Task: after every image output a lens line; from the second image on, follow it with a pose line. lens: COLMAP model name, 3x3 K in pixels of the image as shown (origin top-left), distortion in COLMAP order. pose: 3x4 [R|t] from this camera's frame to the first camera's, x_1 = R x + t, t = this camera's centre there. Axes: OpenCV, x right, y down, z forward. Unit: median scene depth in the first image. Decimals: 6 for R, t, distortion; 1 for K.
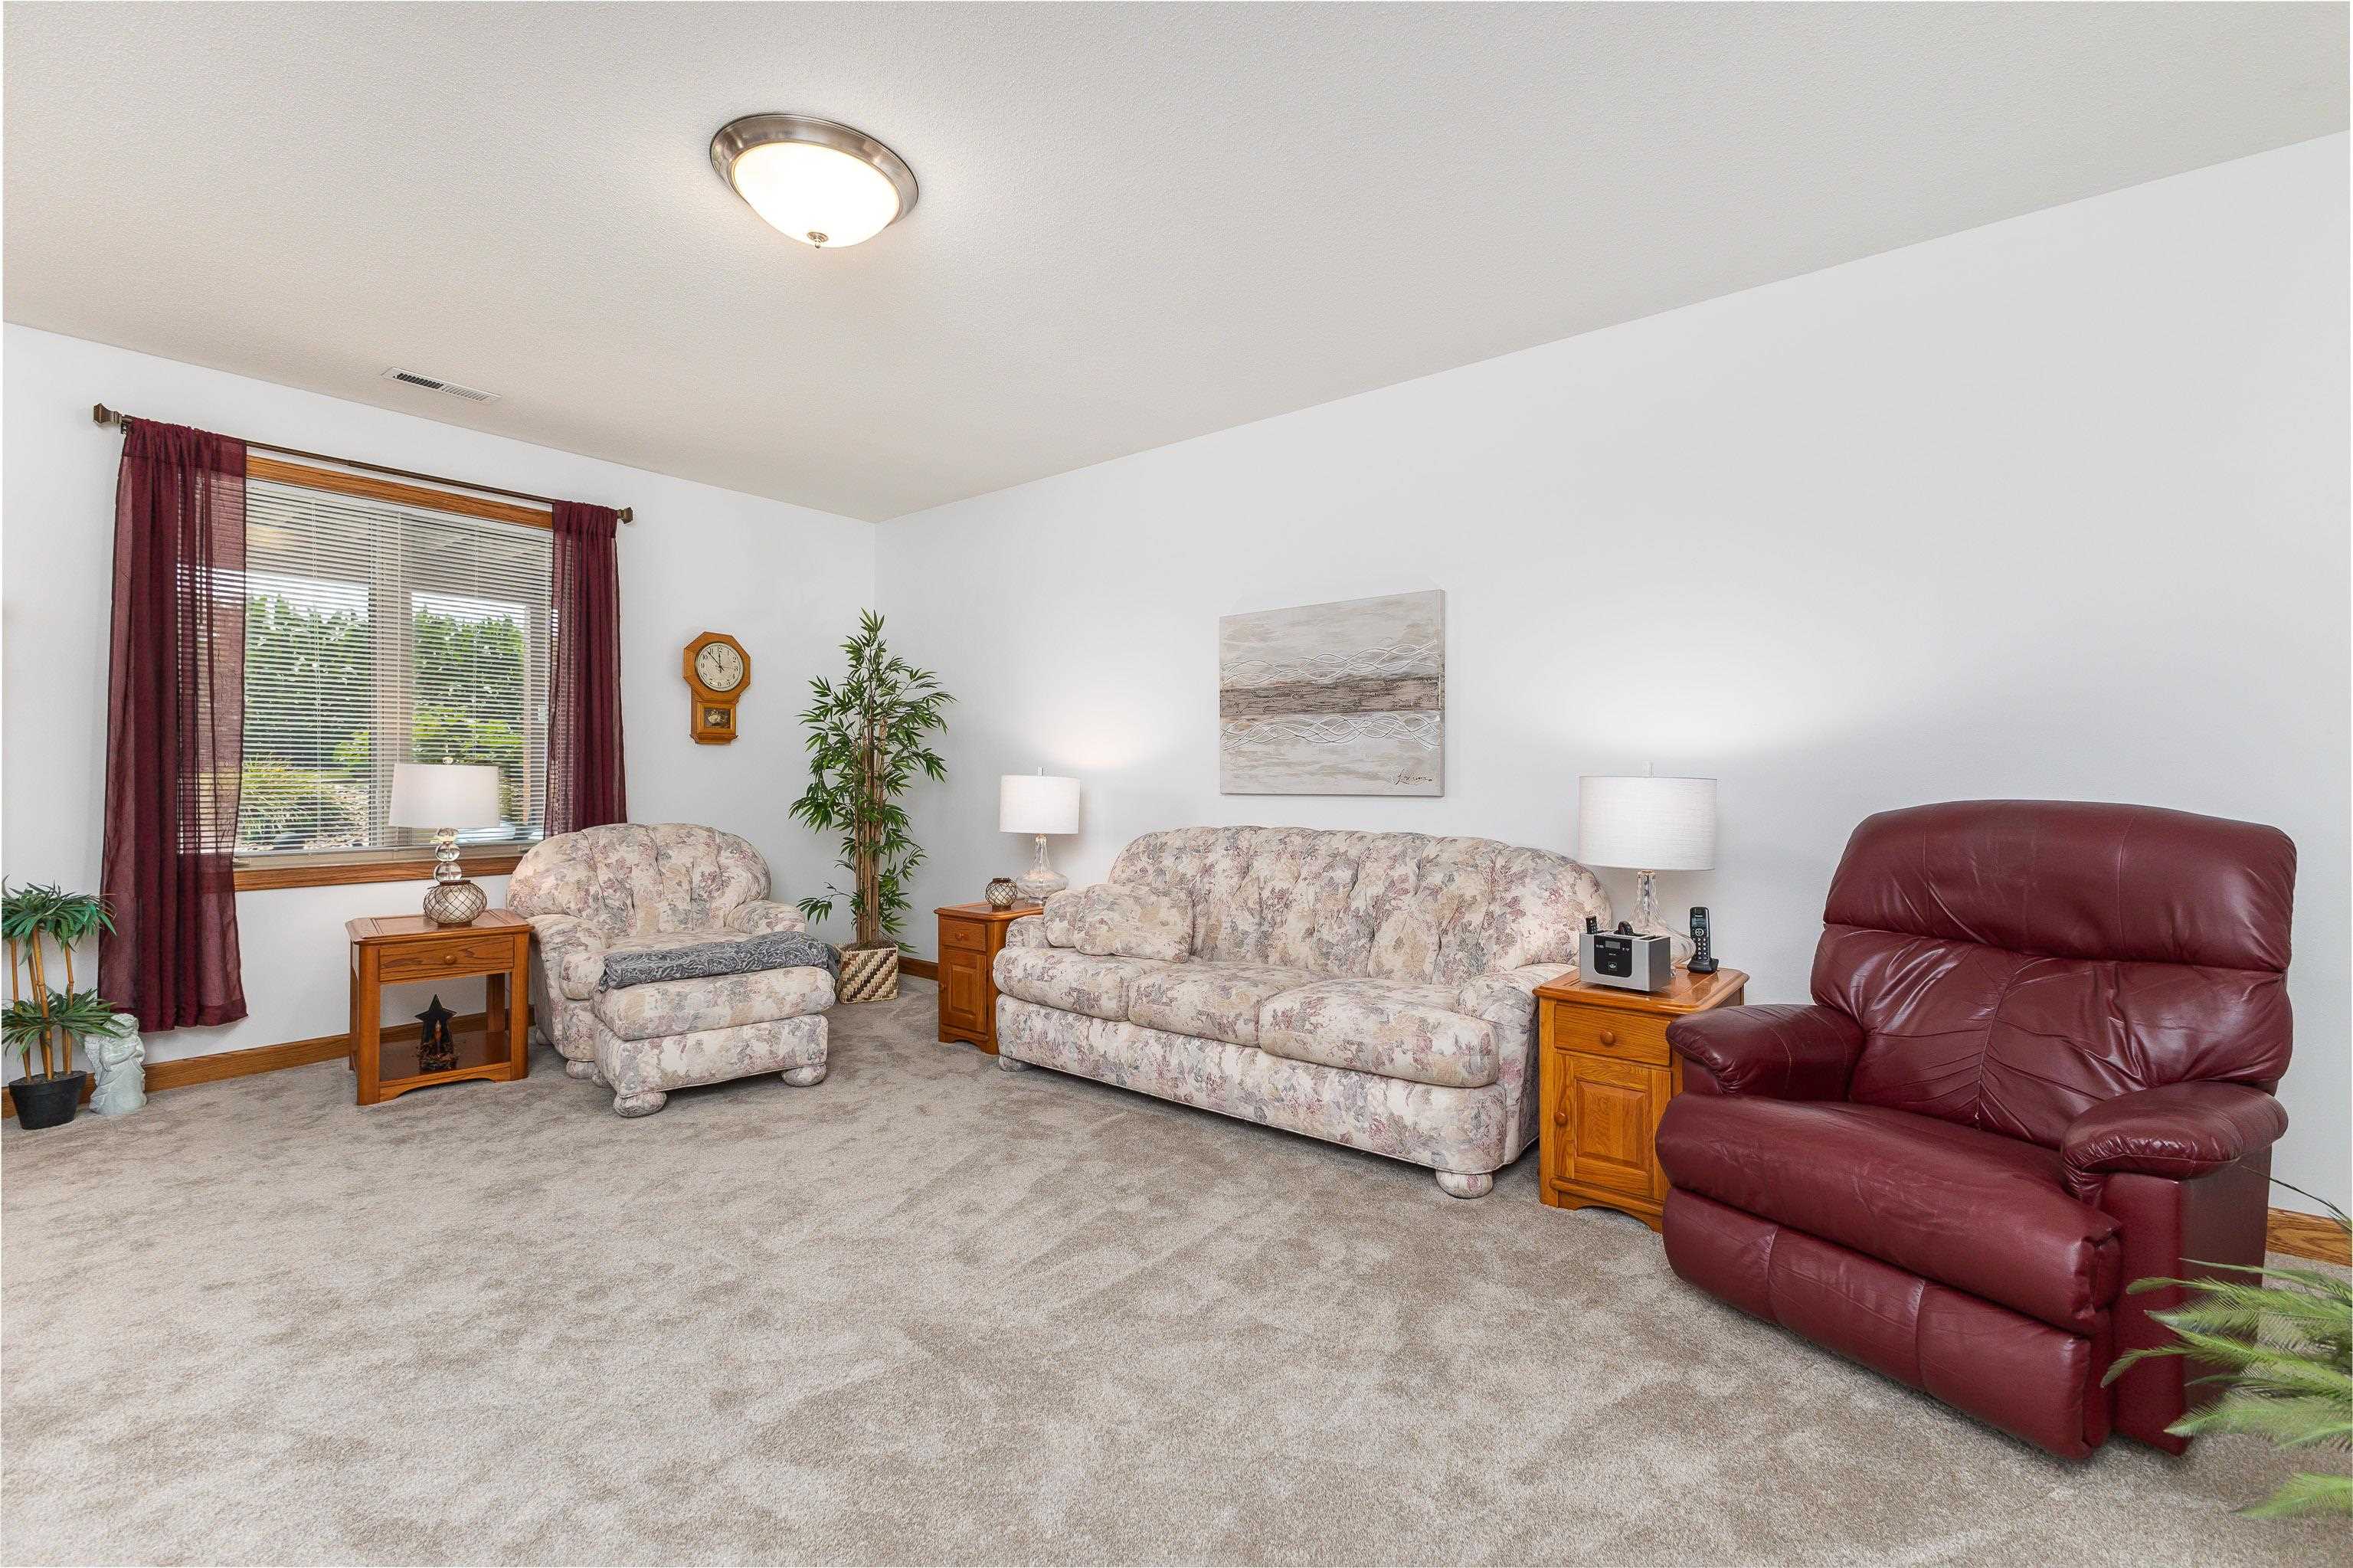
lens RADIAL K [[1011.9, 0, 1179.1], [0, 1011.9, 777.1], [0, 0, 1]] dist [0.005854, -0.002118]
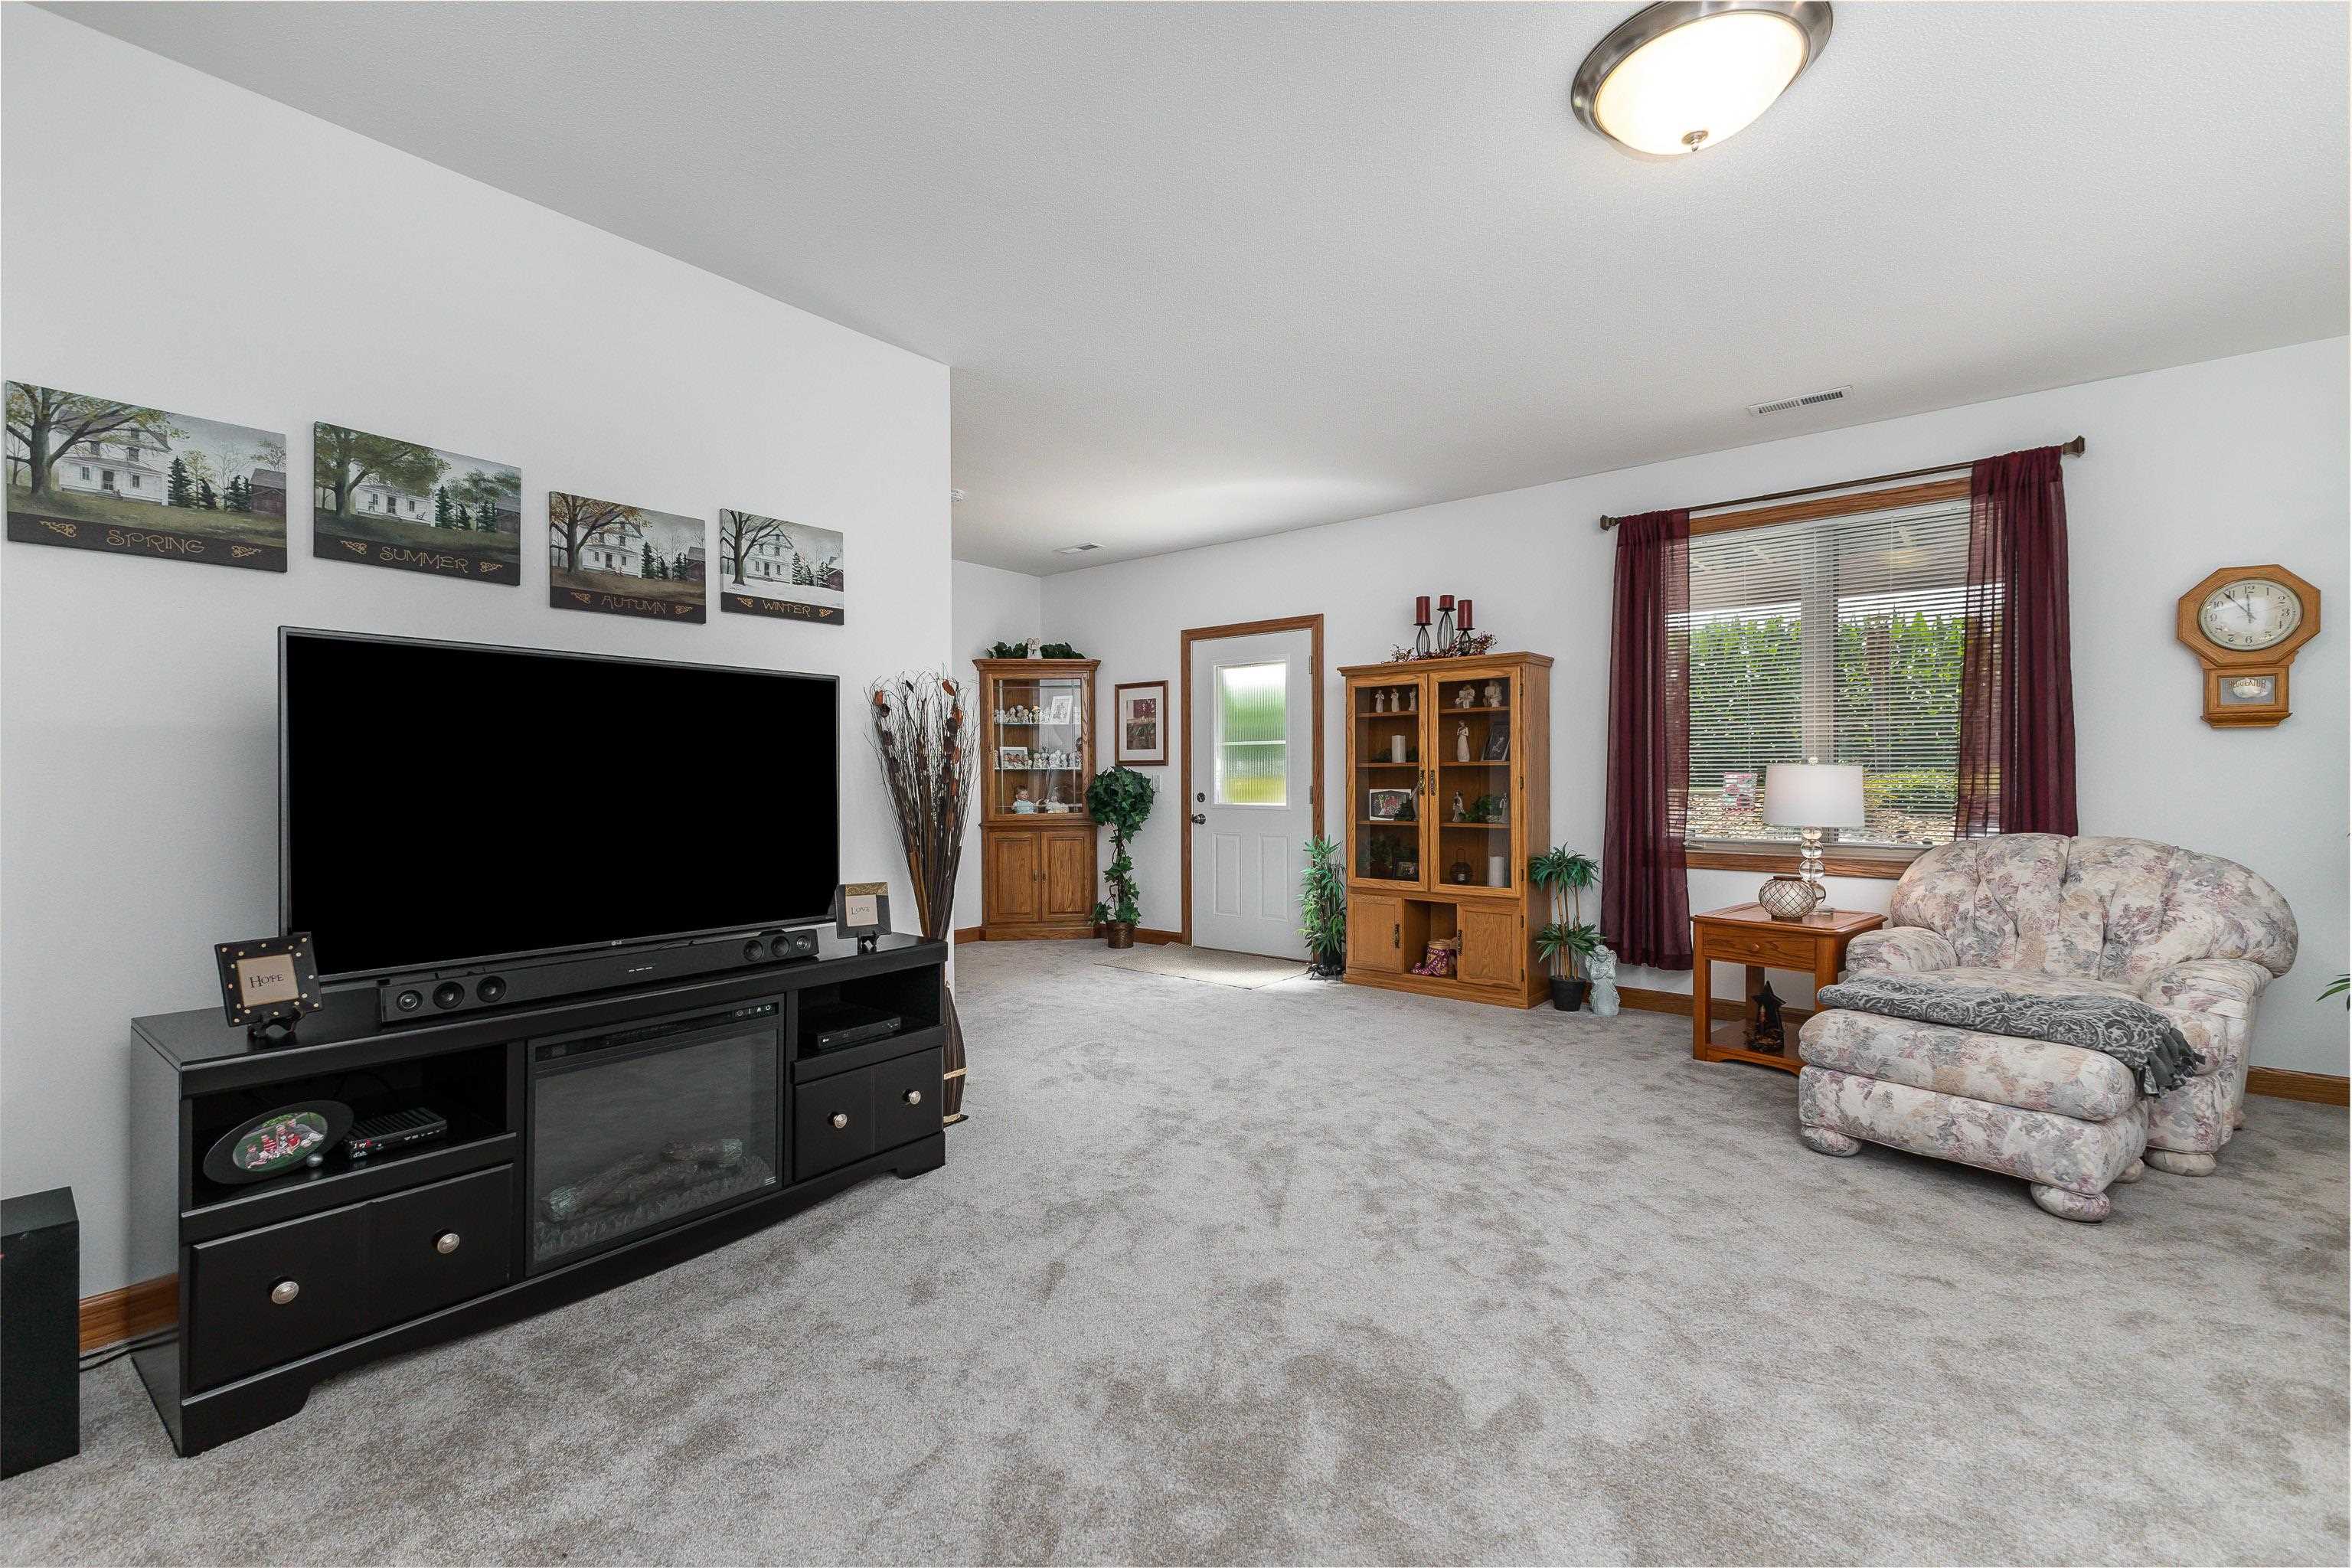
lens RADIAL K [[1011.4, 0, 1180.1], [0, 1011.4, 775.8], [0, 0, 1]] dist [0.005854, -0.002118]
pose [[-0.018307, -0.002969, -0.999828, 0.346470], [0.002259, 0.999993, -0.003011, 0.000978], [0.999830, -0.002314, -0.018300, 0.406857]]
